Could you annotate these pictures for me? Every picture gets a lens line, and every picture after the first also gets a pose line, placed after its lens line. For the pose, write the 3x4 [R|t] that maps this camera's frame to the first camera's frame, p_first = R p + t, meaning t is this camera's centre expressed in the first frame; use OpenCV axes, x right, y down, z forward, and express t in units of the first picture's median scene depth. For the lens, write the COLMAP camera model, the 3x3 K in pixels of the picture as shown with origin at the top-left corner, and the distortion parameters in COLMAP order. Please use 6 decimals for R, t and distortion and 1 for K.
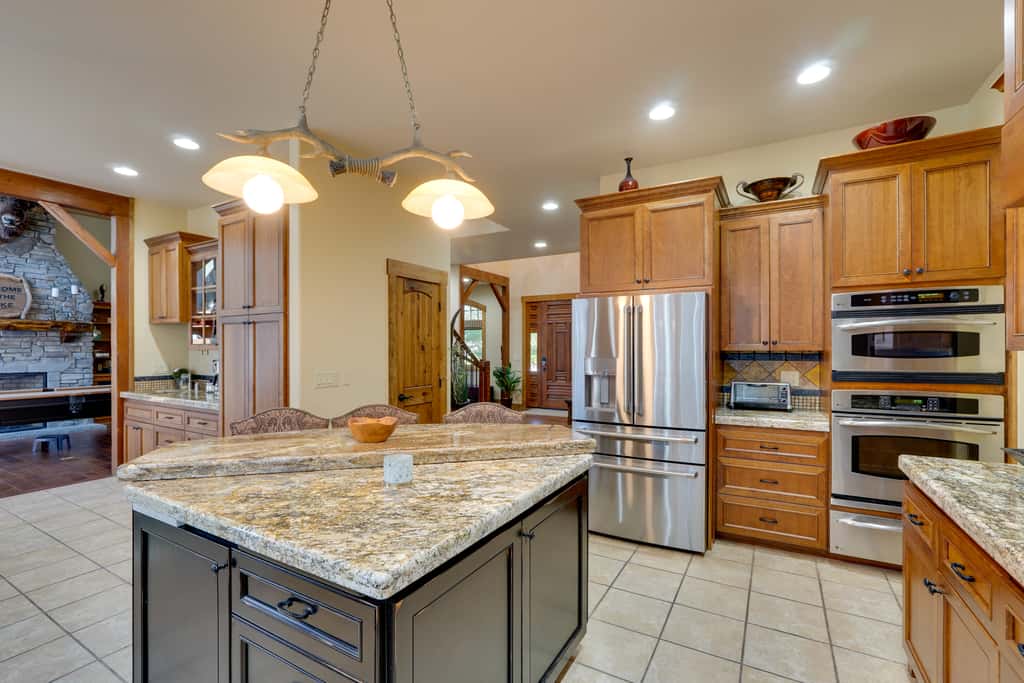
lens RADIAL K [[438.8, 0, 516.7], [0, 438.8, 345.7], [0, 0, 1]] dist [-0.002445, 0.000281]
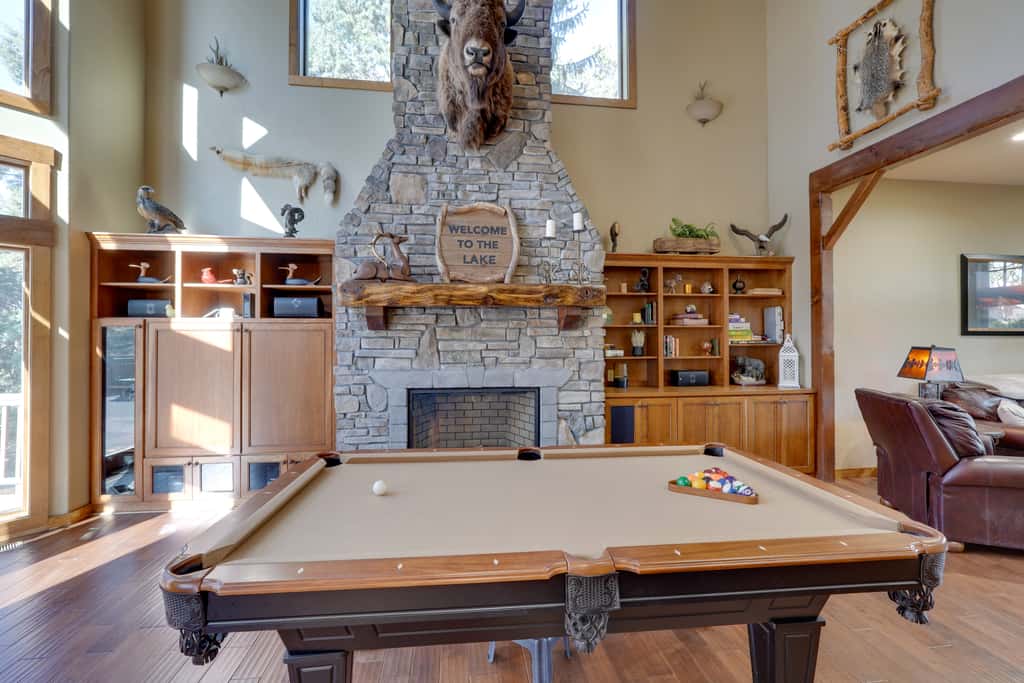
lens RADIAL K [[438.8, 0, 510.2], [0, 438.8, 337.1], [0, 0, 1]] dist [-0.002445, 0.000281]
pose [[0.592633, -0.001189, -0.805472, -0.675468], [0.000149, 0.999999, -0.001367, 0.002263], [0.805473, 0.000690, 0.592632, 0.663923]]
